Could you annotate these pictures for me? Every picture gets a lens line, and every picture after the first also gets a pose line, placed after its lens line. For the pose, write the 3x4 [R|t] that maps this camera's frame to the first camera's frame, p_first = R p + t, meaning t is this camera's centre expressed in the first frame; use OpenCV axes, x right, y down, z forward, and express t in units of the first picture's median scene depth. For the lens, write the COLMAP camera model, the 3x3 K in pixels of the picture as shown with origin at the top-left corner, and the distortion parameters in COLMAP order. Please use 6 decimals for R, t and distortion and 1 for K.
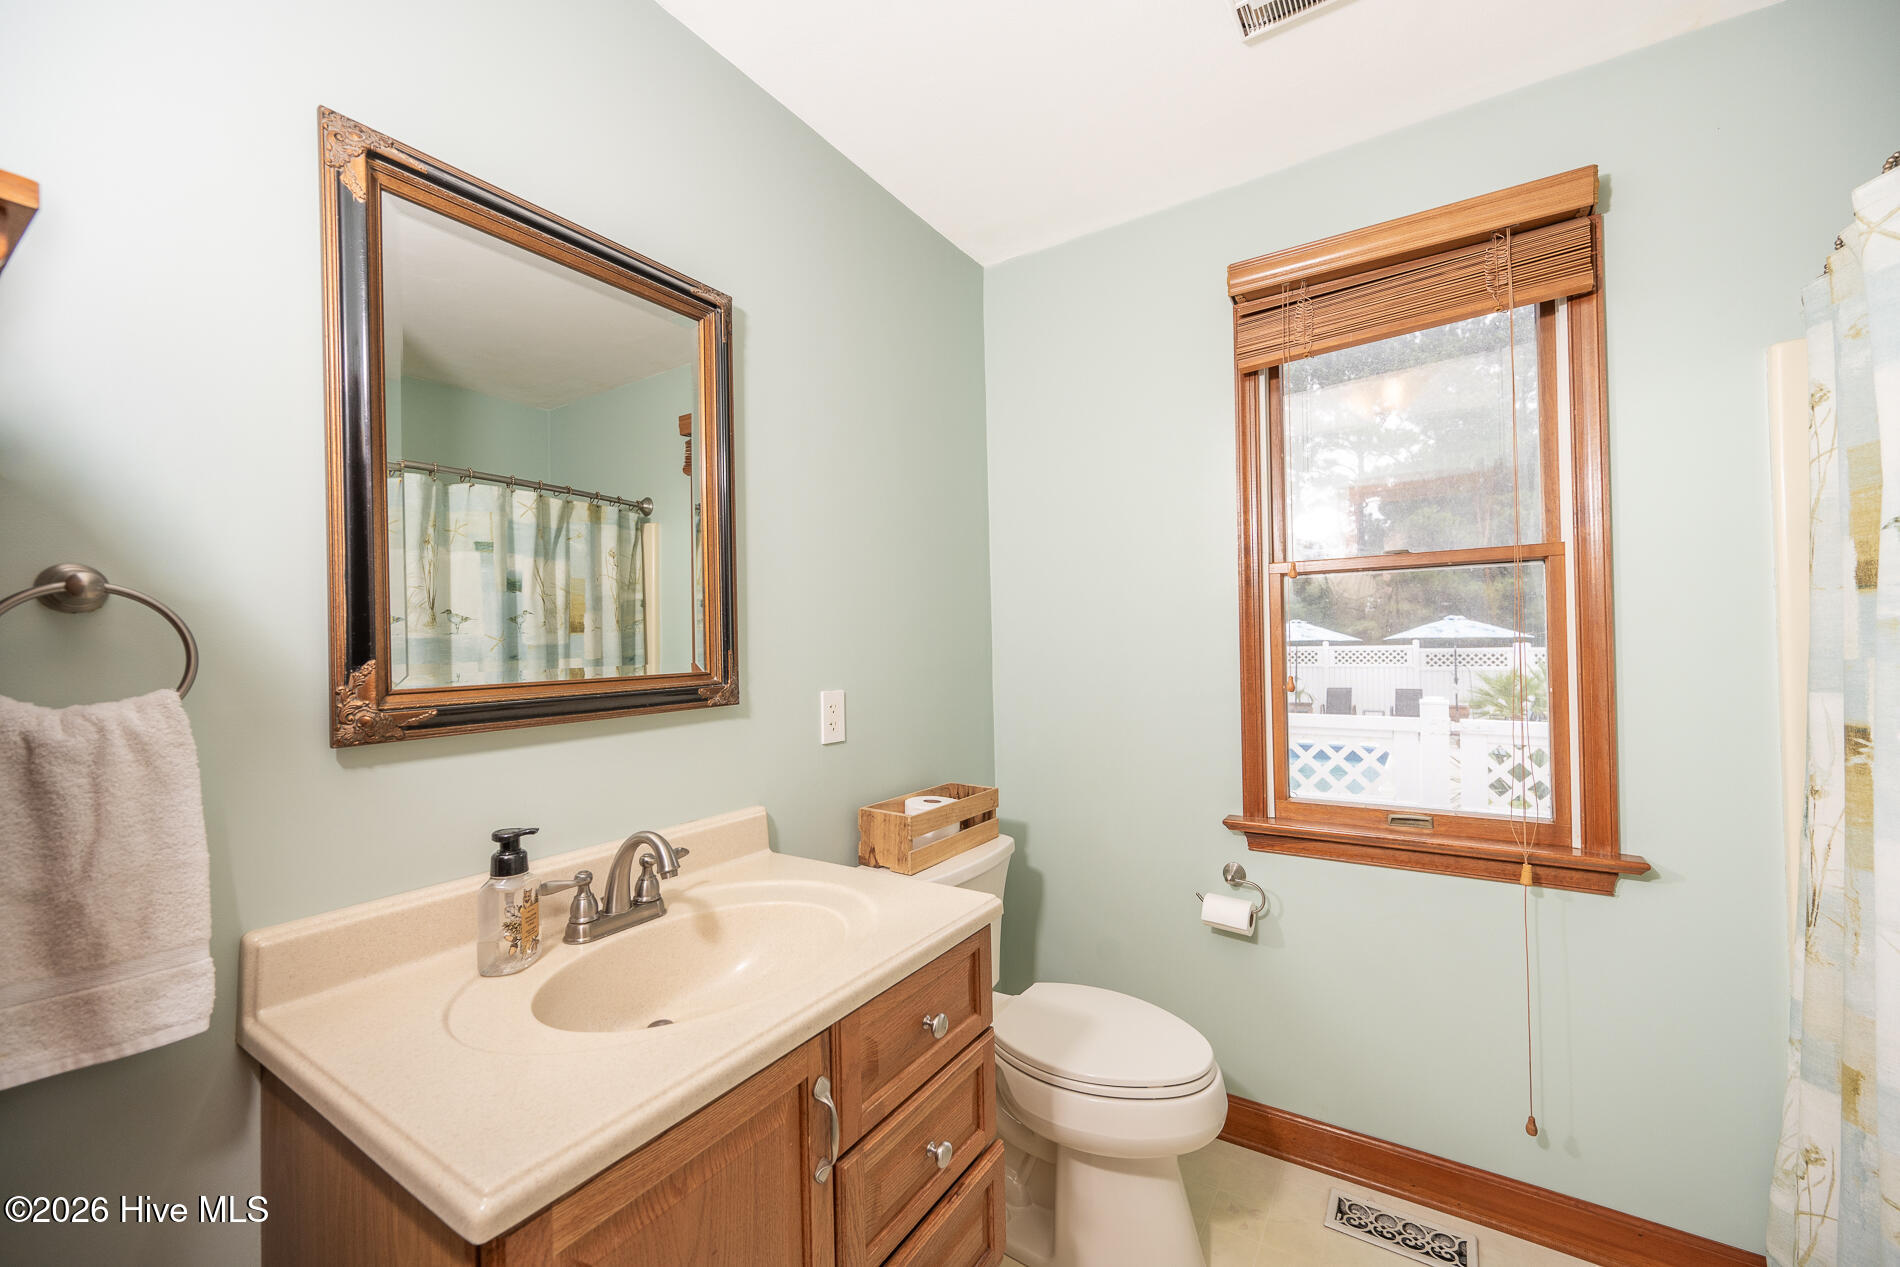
lens RADIAL K [[755.4, 0, 954.7], [0, 755.4, 635.5], [0, 0, 1]] dist [0.002515, 0.000219]
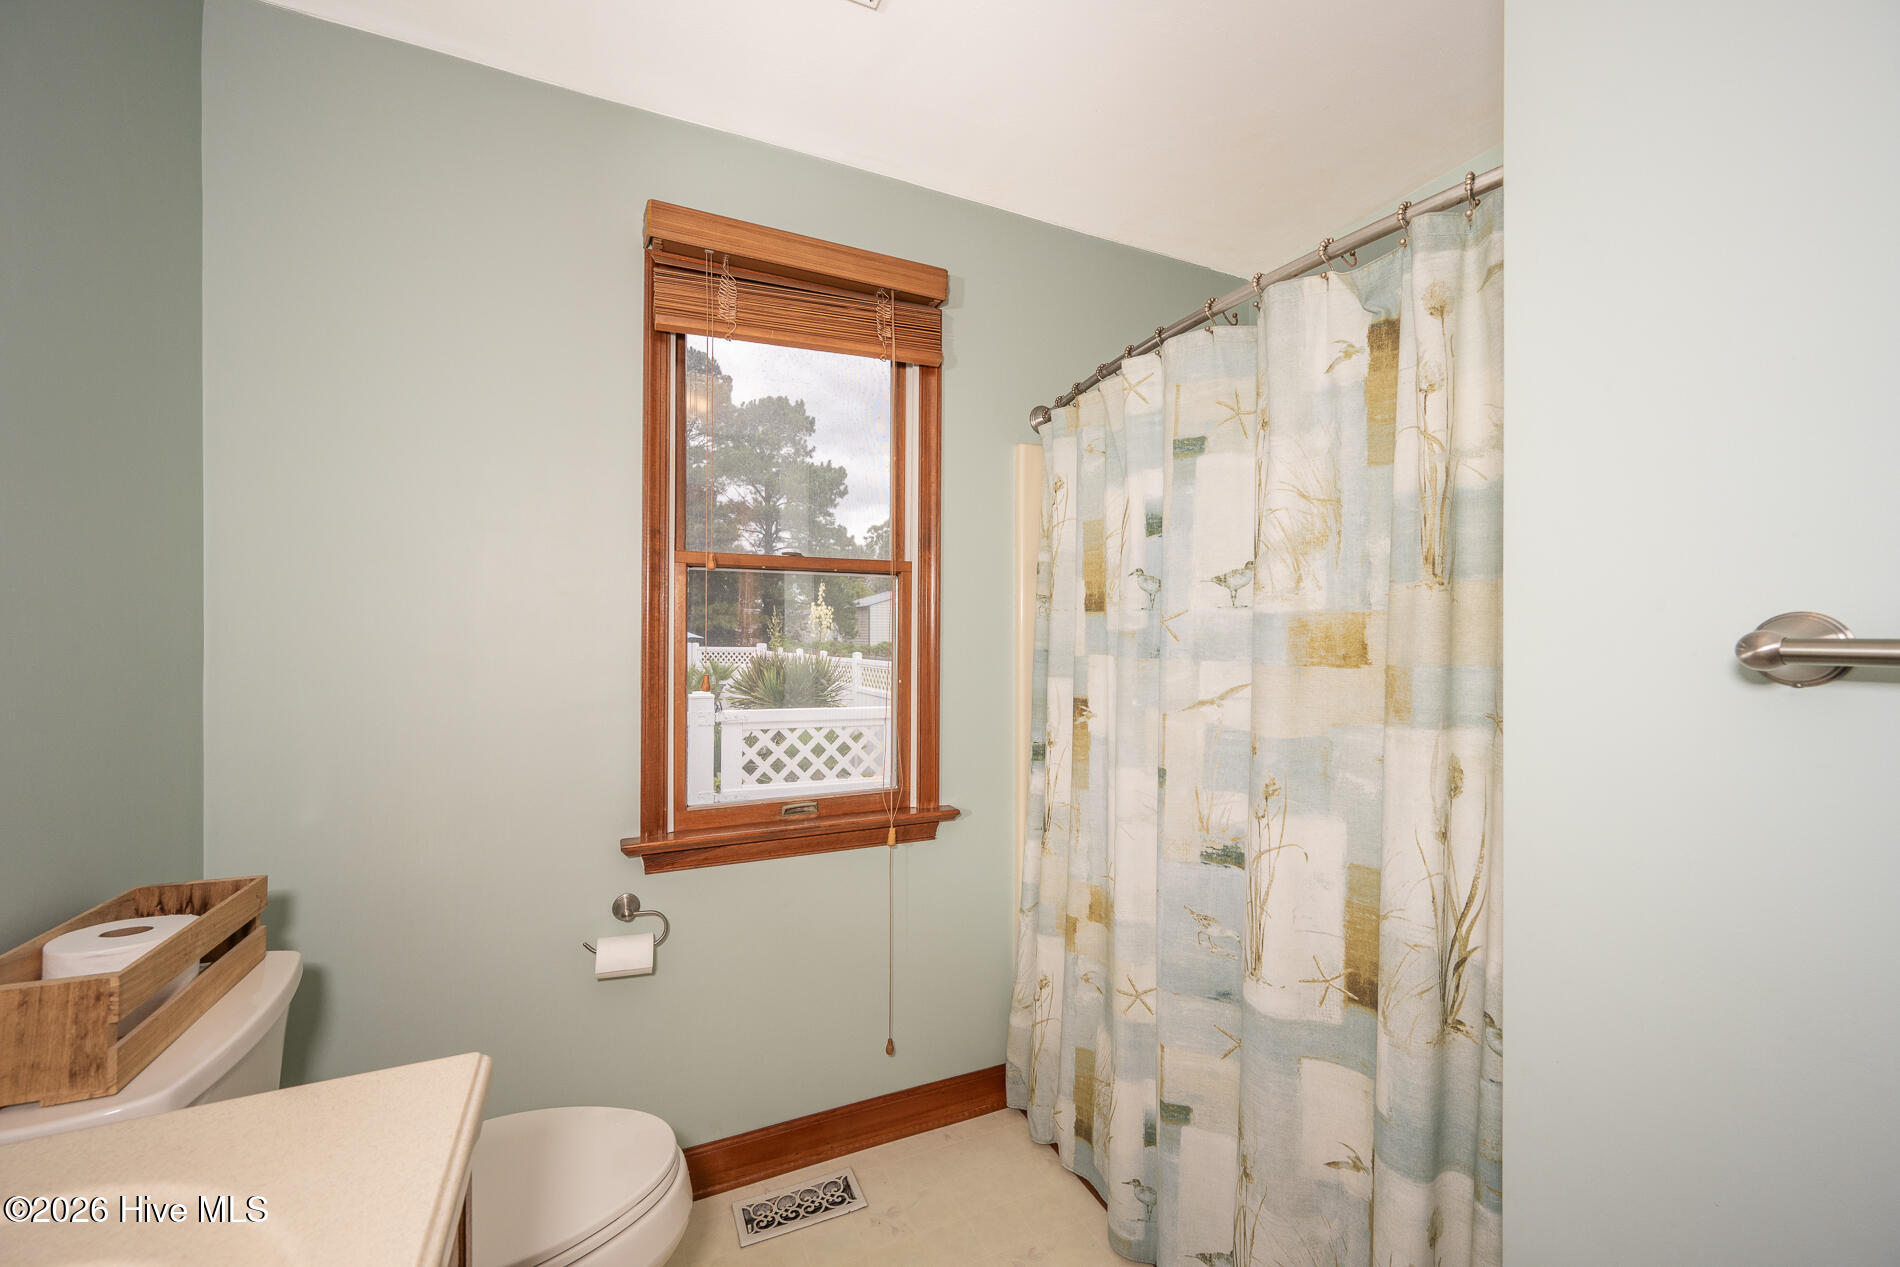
lens RADIAL K [[755.4, 0, 954.7], [0, 755.4, 635.5], [0, 0, 1]] dist [0.002515, 0.000219]
pose [[0.528195, 0.021334, 0.848855, -0.199724], [-0.024075, 0.999659, -0.010144, 0.008050], [-0.848782, -0.015078, 0.528528, 0.276156]]
